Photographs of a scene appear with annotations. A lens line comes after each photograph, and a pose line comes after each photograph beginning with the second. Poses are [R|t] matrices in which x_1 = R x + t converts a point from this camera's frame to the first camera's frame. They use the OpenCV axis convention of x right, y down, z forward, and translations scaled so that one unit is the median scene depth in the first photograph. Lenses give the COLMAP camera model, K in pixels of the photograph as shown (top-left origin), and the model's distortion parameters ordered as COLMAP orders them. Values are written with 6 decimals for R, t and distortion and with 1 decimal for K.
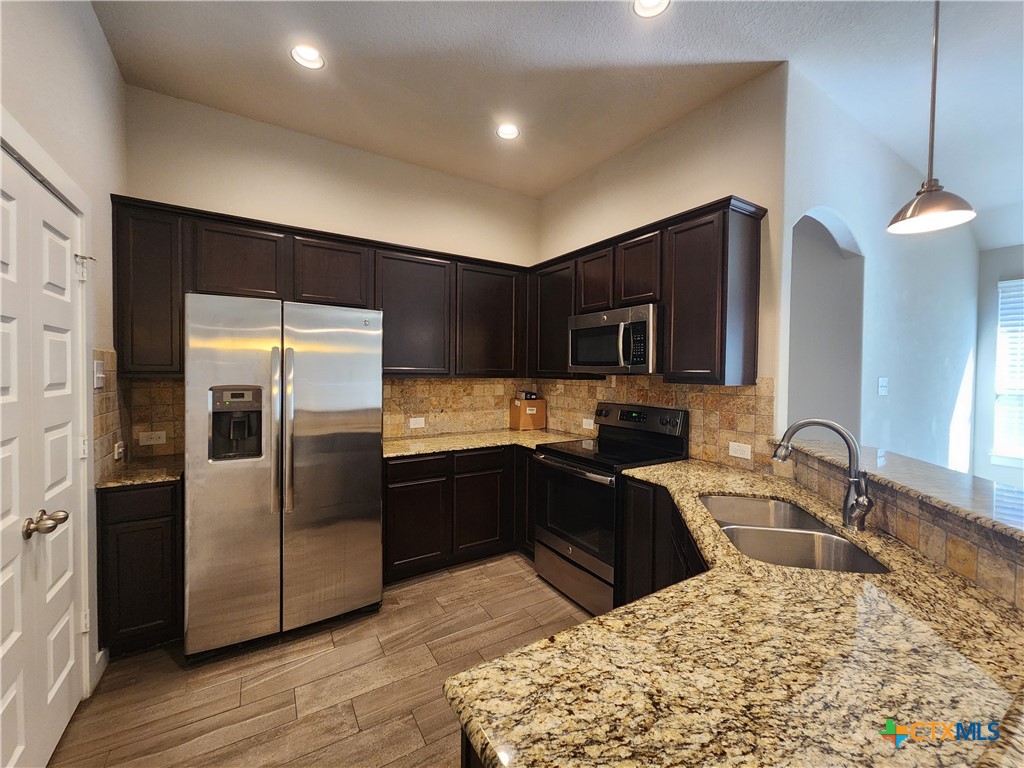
lens RADIAL K [[417.8, 0, 510.7], [0, 417.8, 386.1], [0, 0, 1]] dist [0.002371, -0.000382]
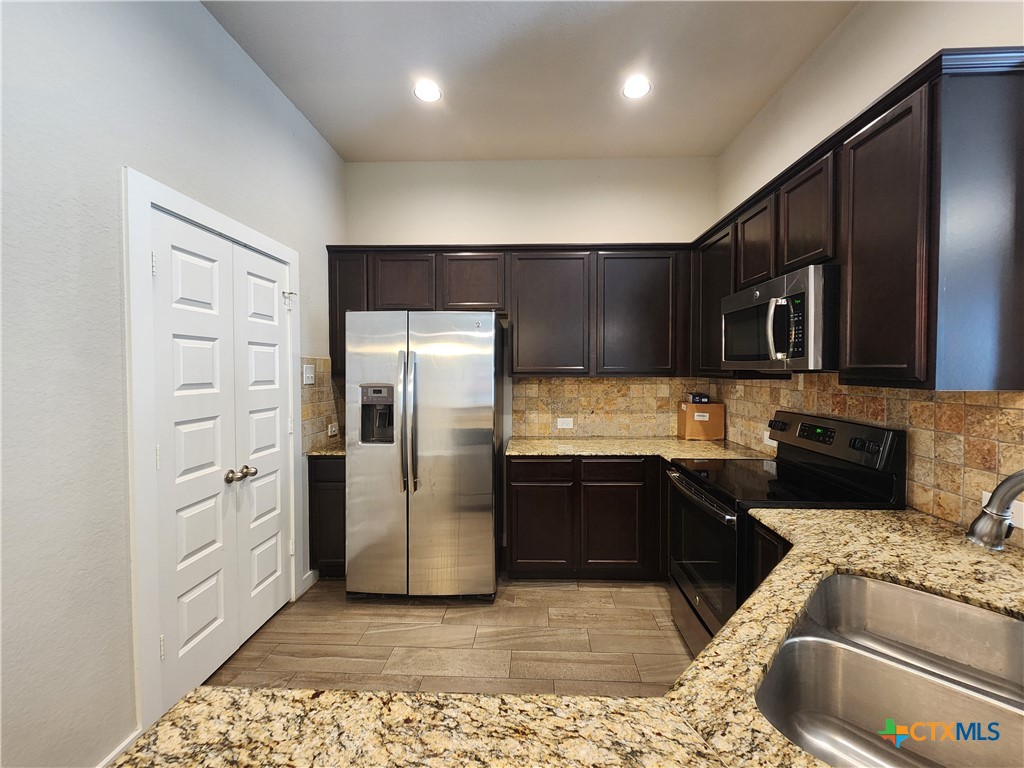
lens RADIAL K [[413.4, 0, 512.0], [0, 413.4, 384.0], [0, 0, 1]] dist [-0.000968, -0.000359]
pose [[0.829651, 0.009215, -0.558206, 0.299249], [-0.010504, 0.999944, 0.000896, -0.004177], [0.558184, 0.005120, 0.829702, 0.184768]]
